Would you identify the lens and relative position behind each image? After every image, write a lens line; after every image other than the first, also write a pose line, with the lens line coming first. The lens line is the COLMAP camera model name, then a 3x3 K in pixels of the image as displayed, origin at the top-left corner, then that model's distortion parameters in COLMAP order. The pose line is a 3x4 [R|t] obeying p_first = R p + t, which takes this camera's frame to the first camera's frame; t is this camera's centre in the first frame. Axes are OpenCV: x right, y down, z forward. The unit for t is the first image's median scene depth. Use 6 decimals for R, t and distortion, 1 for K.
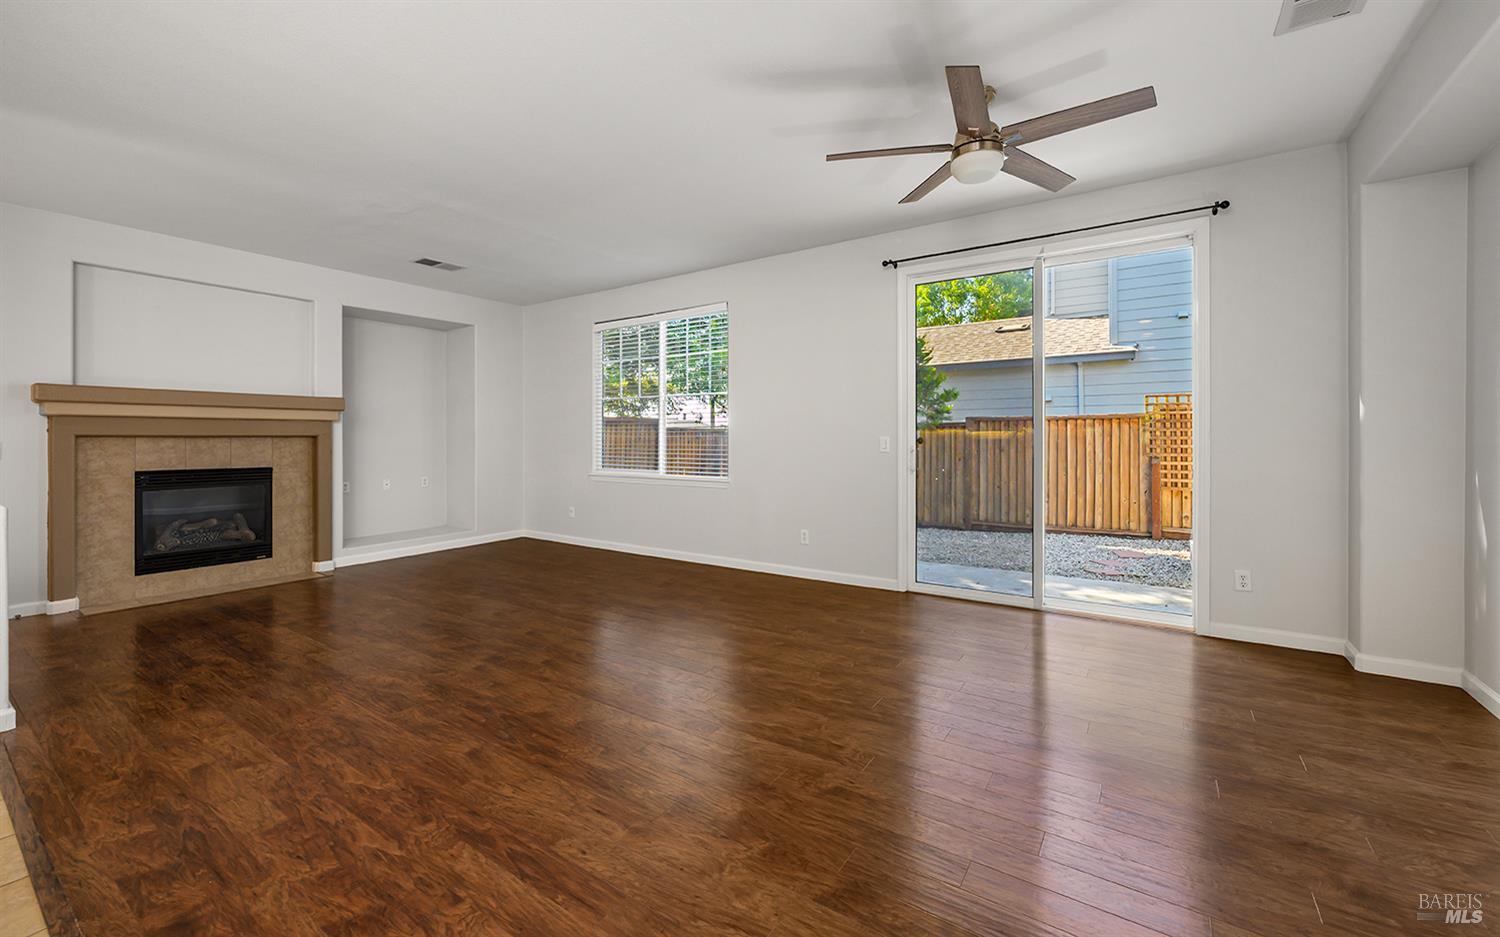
lens RADIAL K [[600.1, 0, 756.7], [0, 600.1, 441.3], [0, 0, 1]] dist [-0.001662, -0.000402]
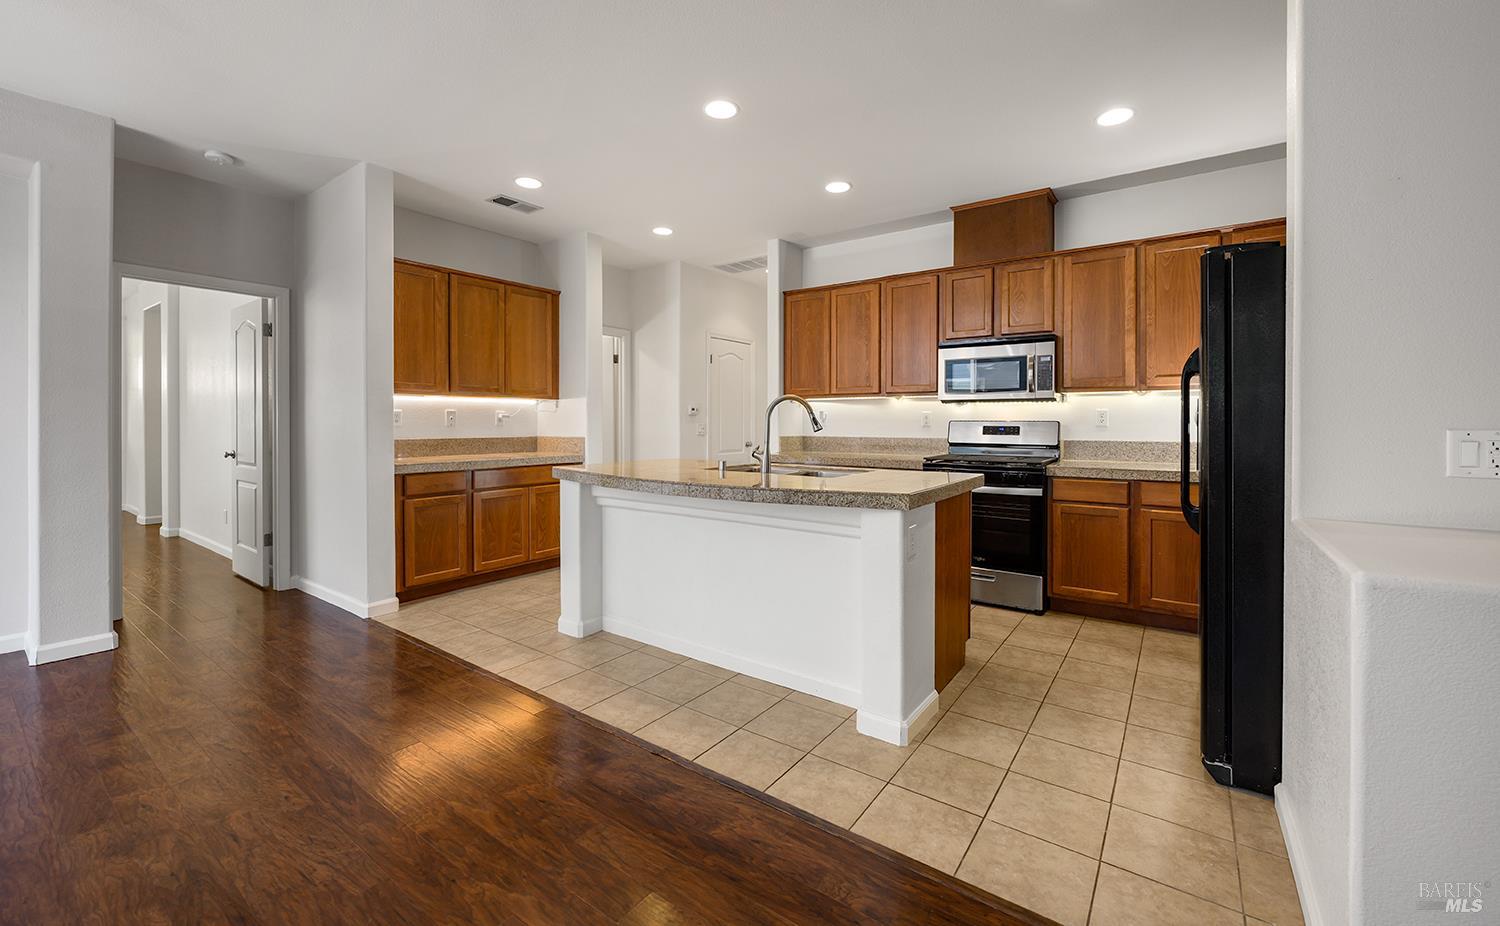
lens RADIAL K [[592.9, 0, 759.0], [0, 592.9, 423.6], [0, 0, 1]] dist [-0.002655, -0.000268]
pose [[-0.999780, 0.000896, 0.020941, -1.071740], [0.001054, 0.999971, 0.007551, -0.007804], [-0.020934, 0.007572, -0.999752, 1.873548]]
